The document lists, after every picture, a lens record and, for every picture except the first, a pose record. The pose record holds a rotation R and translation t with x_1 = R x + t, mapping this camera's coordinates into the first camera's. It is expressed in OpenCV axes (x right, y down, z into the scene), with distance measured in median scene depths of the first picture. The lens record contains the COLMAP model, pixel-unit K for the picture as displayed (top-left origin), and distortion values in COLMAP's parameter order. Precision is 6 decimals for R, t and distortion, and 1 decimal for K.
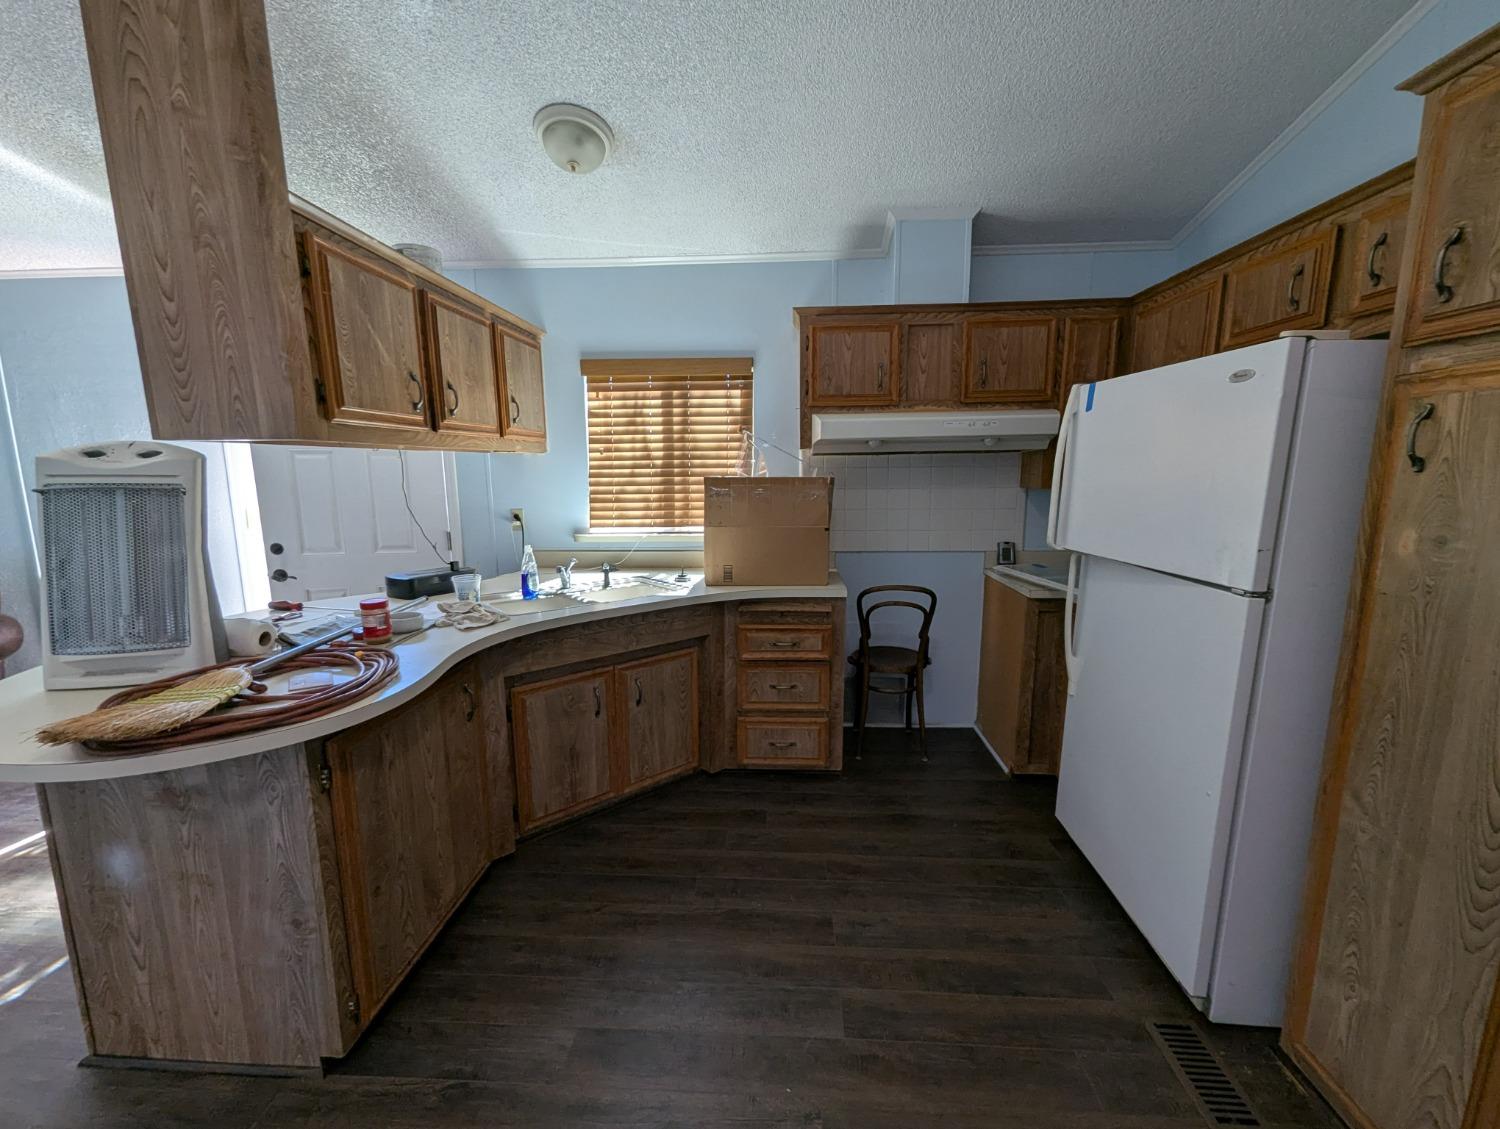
lens RADIAL K [[623.7, 0, 753.5], [0, 623.7, 576.1], [0, 0, 1]] dist [-0.001275, 0.000055]
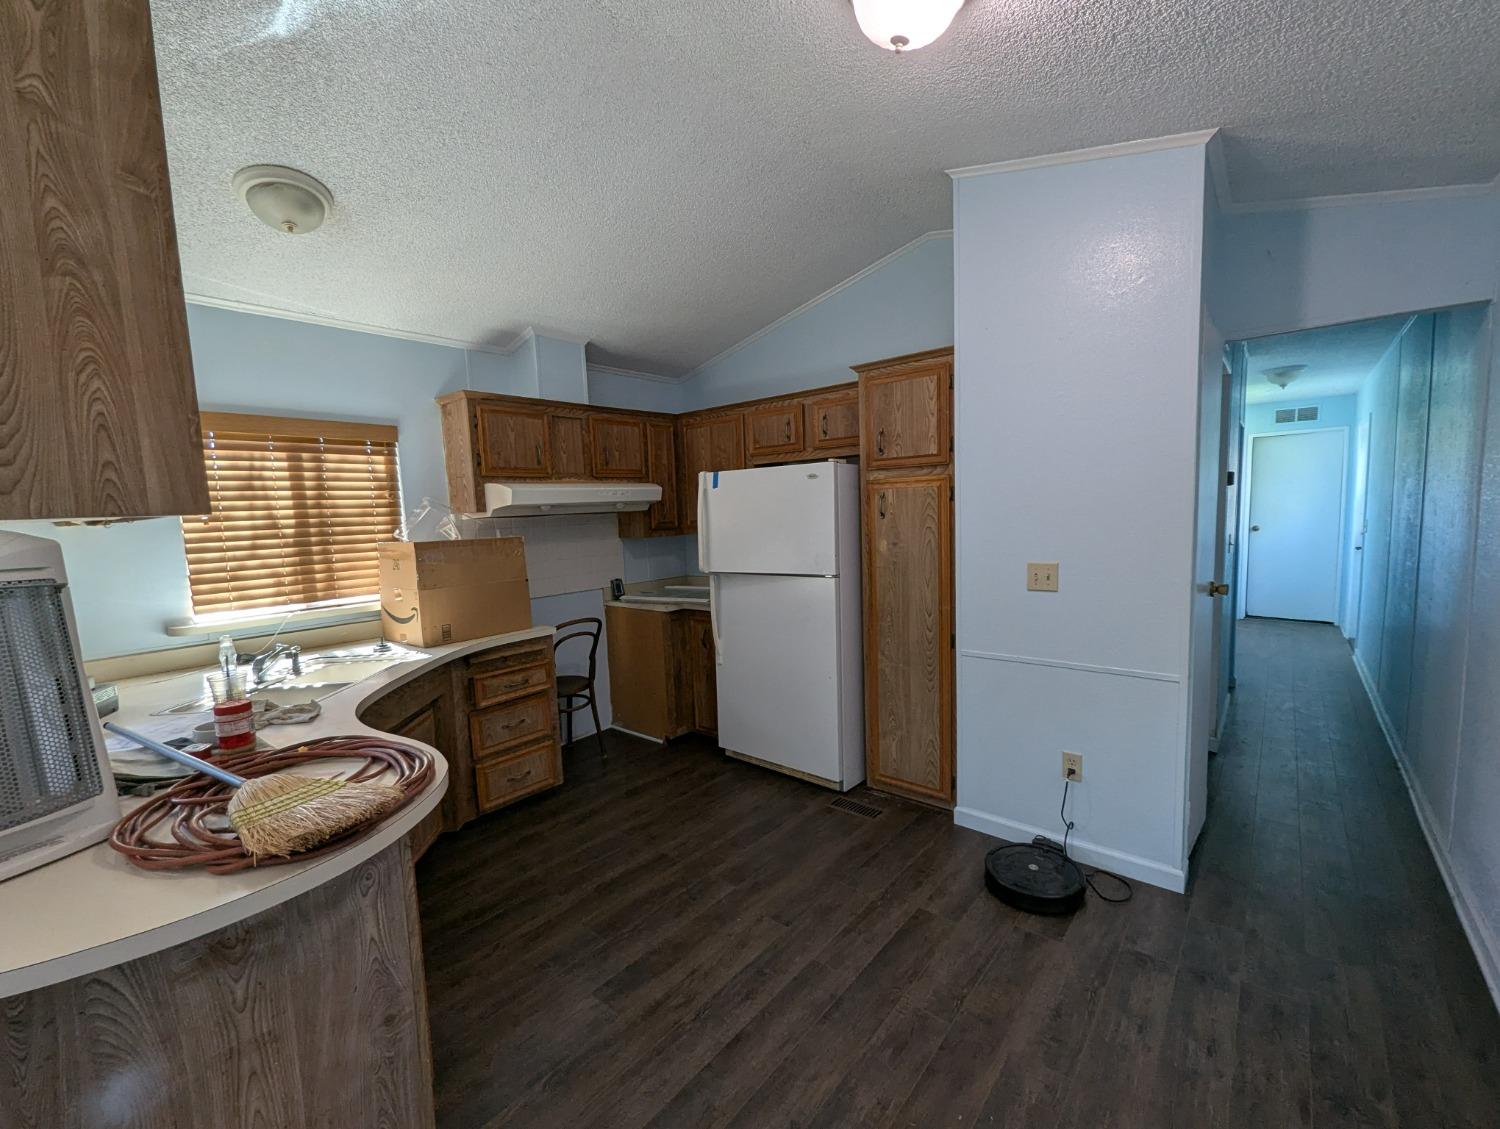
lens RADIAL K [[623.7, 0, 753.5], [0, 623.7, 576.1], [0, 0, 1]] dist [-0.001275, 0.000055]
pose [[0.603669, -0.098979, 0.791067, -0.545830], [0.170192, 0.985389, -0.006582, -0.002730], [-0.778857, 0.138607, 0.611694, -0.050912]]
